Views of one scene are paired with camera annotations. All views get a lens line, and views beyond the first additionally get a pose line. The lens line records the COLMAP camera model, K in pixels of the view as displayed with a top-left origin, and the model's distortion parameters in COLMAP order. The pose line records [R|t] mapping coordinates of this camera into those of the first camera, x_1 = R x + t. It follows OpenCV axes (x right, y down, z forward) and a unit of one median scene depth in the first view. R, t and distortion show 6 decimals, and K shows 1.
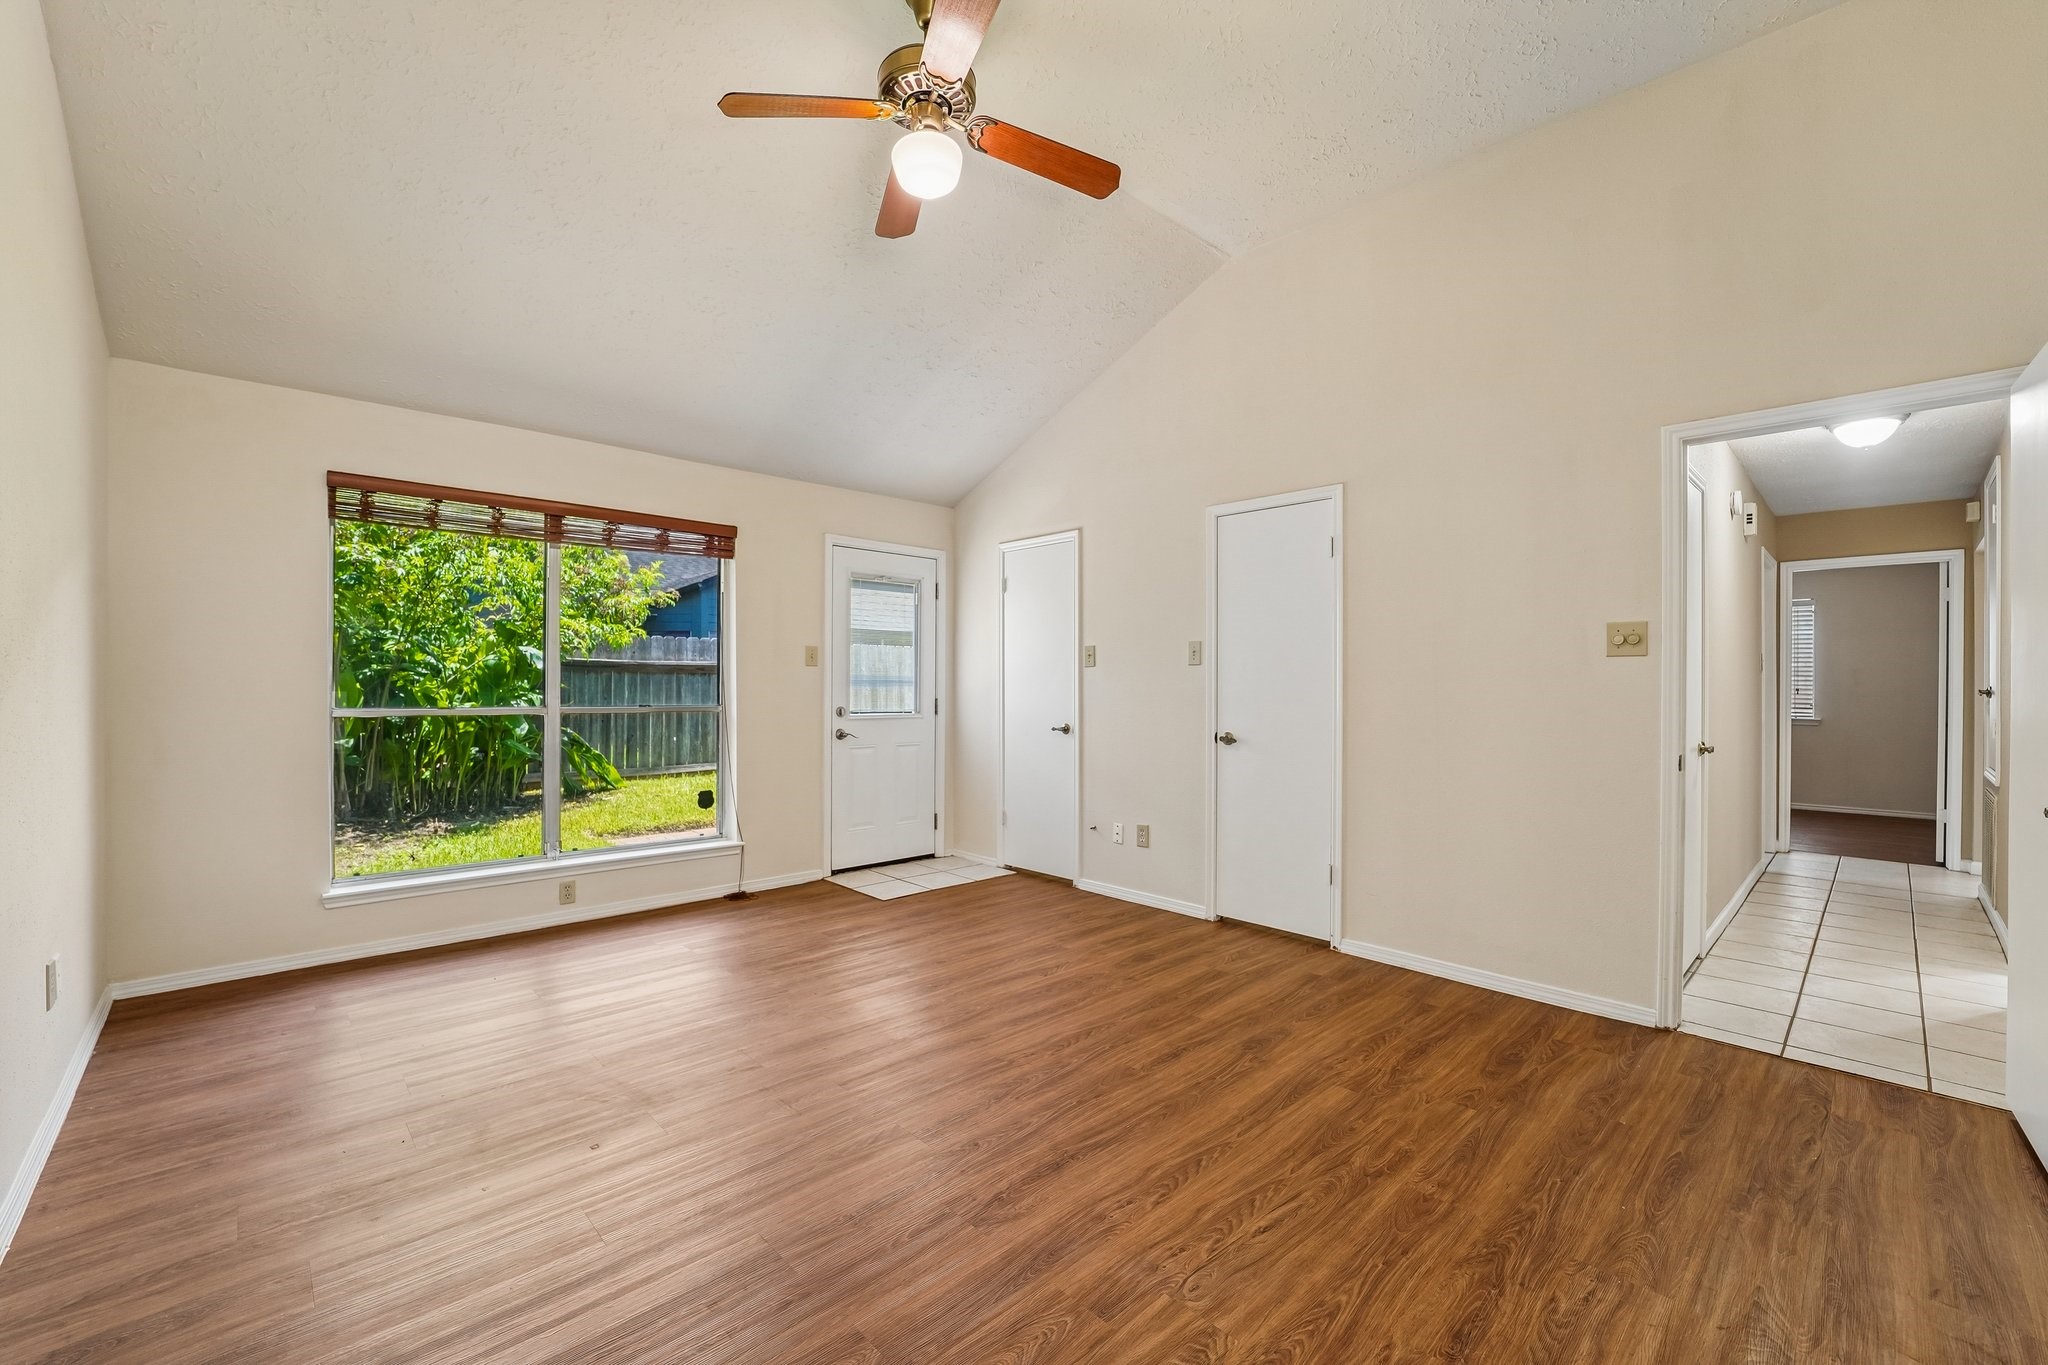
lens RADIAL K [[839.4, 0, 1014.2], [0, 839.4, 678.5], [0, 0, 1]] dist [-0.023124, 0.001112]
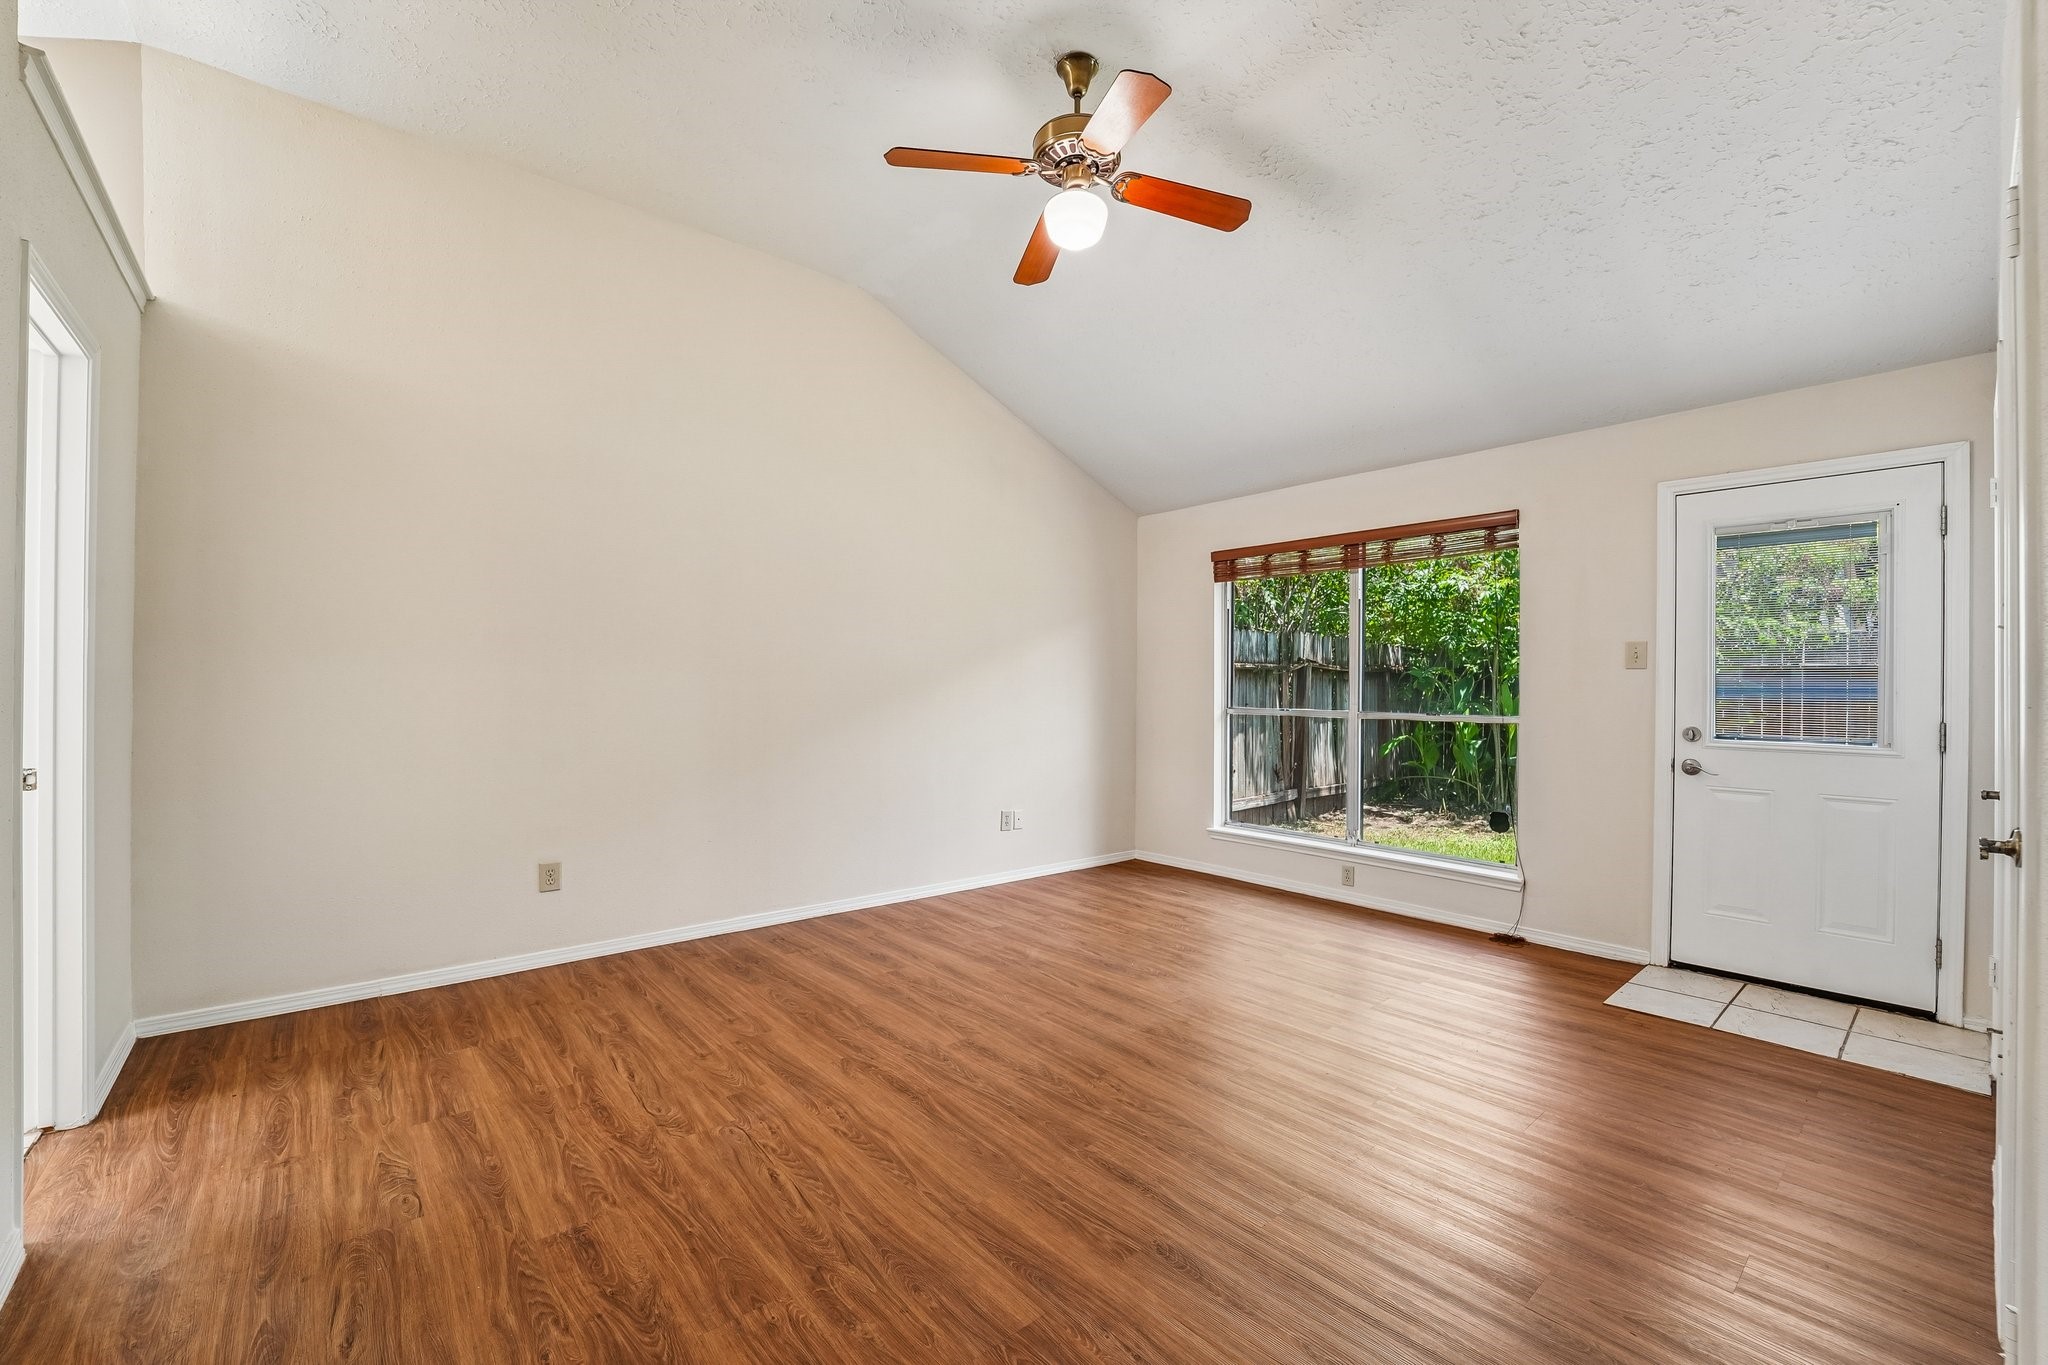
lens RADIAL K [[839.4, 0, 1034.3], [0, 839.4, 689.8], [0, 0, 1]] dist [-0.023124, 0.001112]
pose [[-0.039444, -0.001192, -0.999221, 0.725203], [-0.002543, 0.999996, -0.001093, 0.006874], [0.999219, 0.002497, -0.039446, 0.720311]]
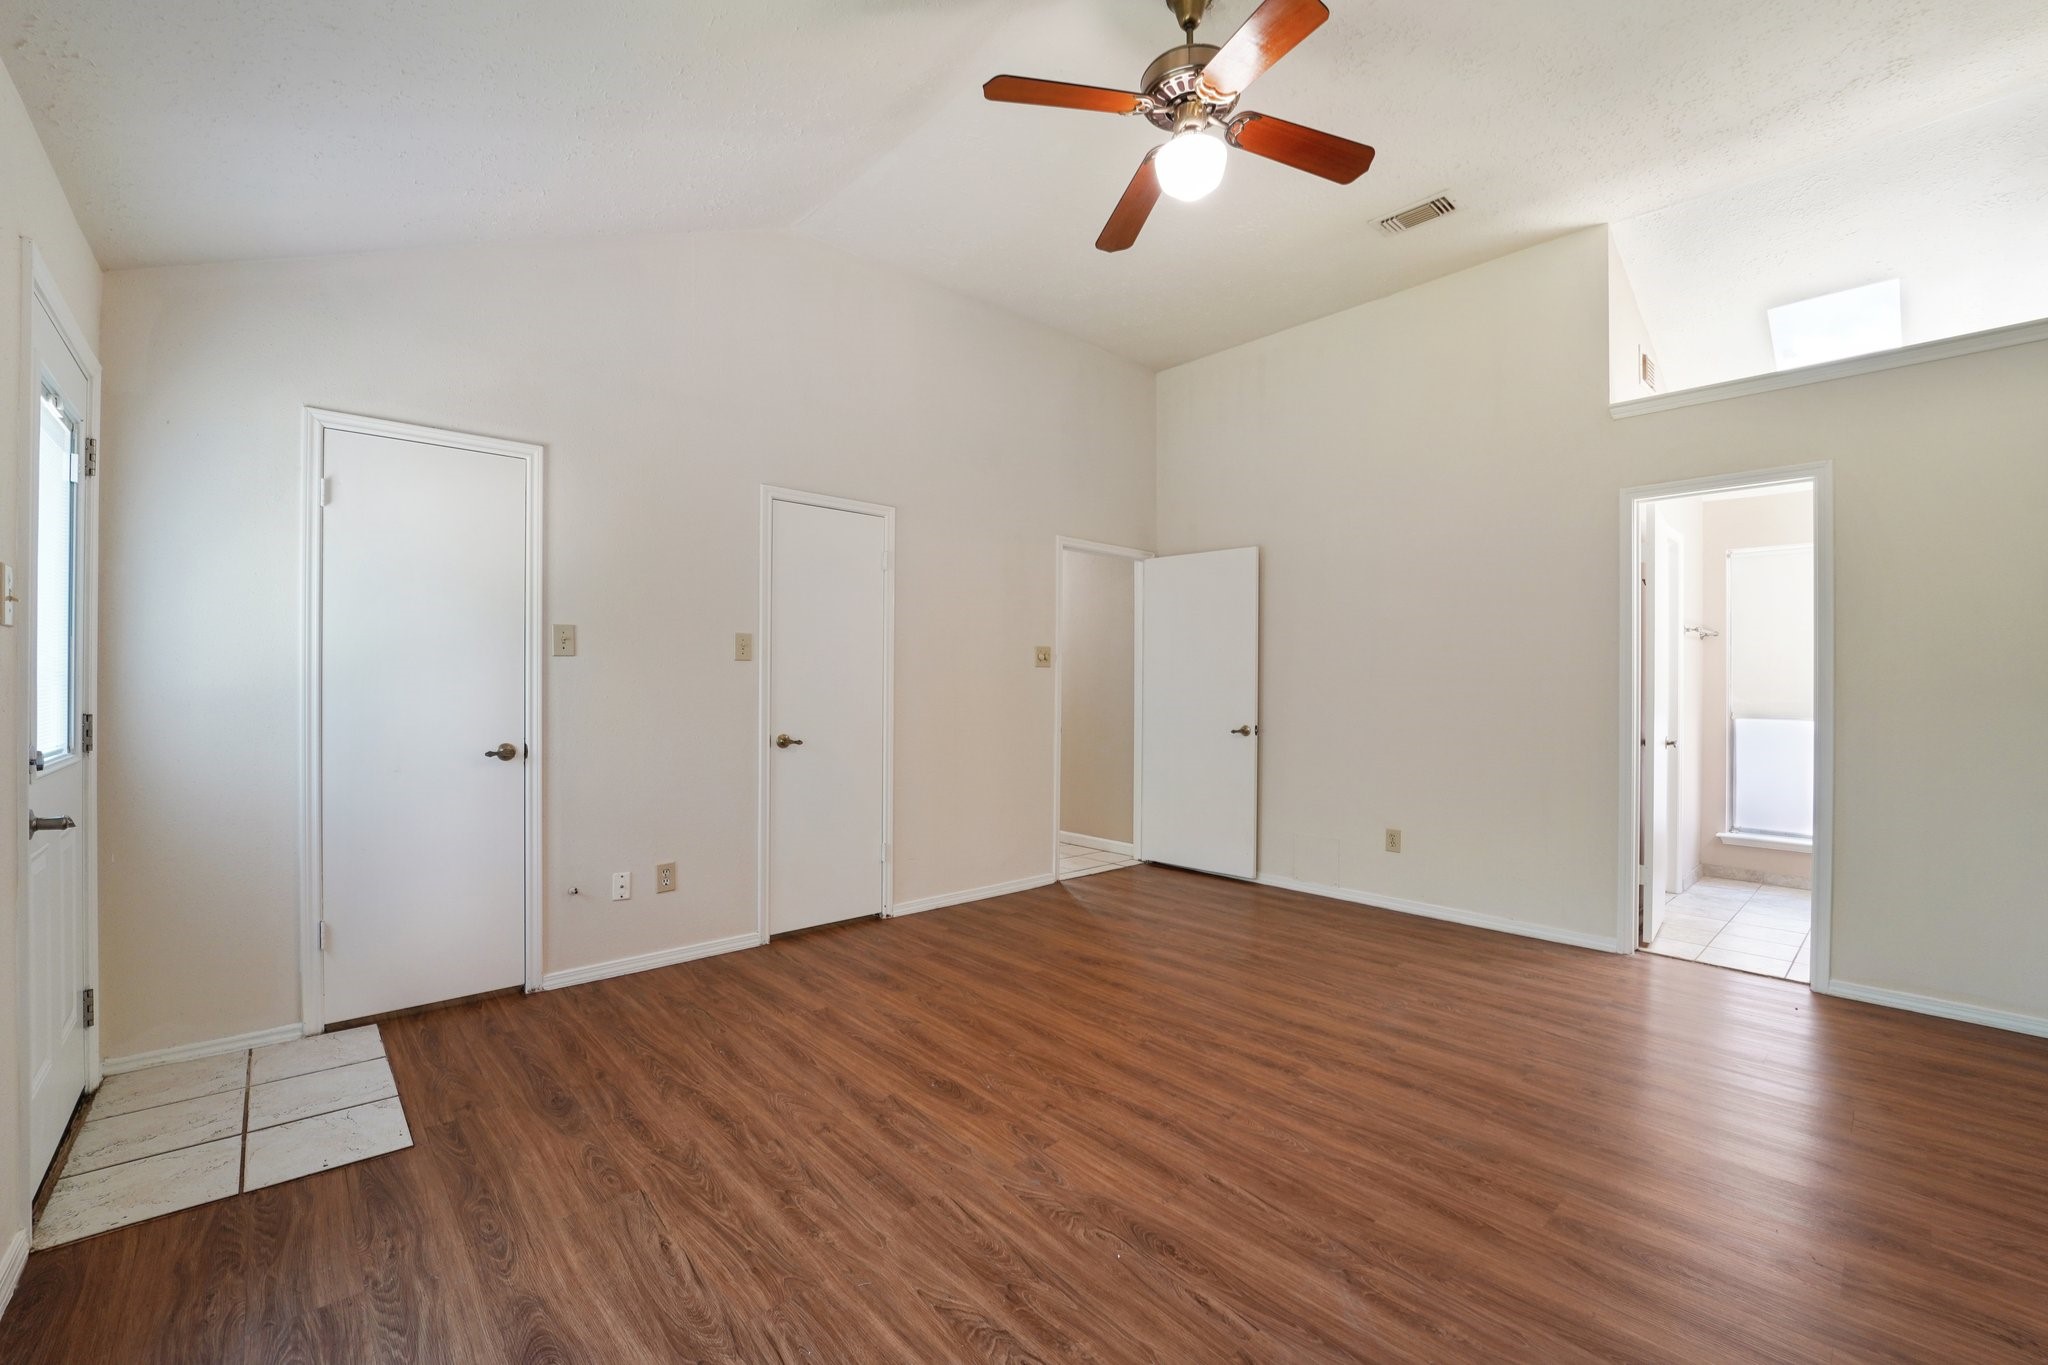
lens RADIAL K [[839.4, 0, 1033.1], [0, 839.4, 684.8], [0, 0, 1]] dist [-0.023124, 0.001112]
pose [[0.007188, -0.005068, 0.999961, -0.800591], [-0.013338, 0.999898, 0.005164, 0.000548], [-0.999885, -0.013375, 0.007120, 0.853563]]
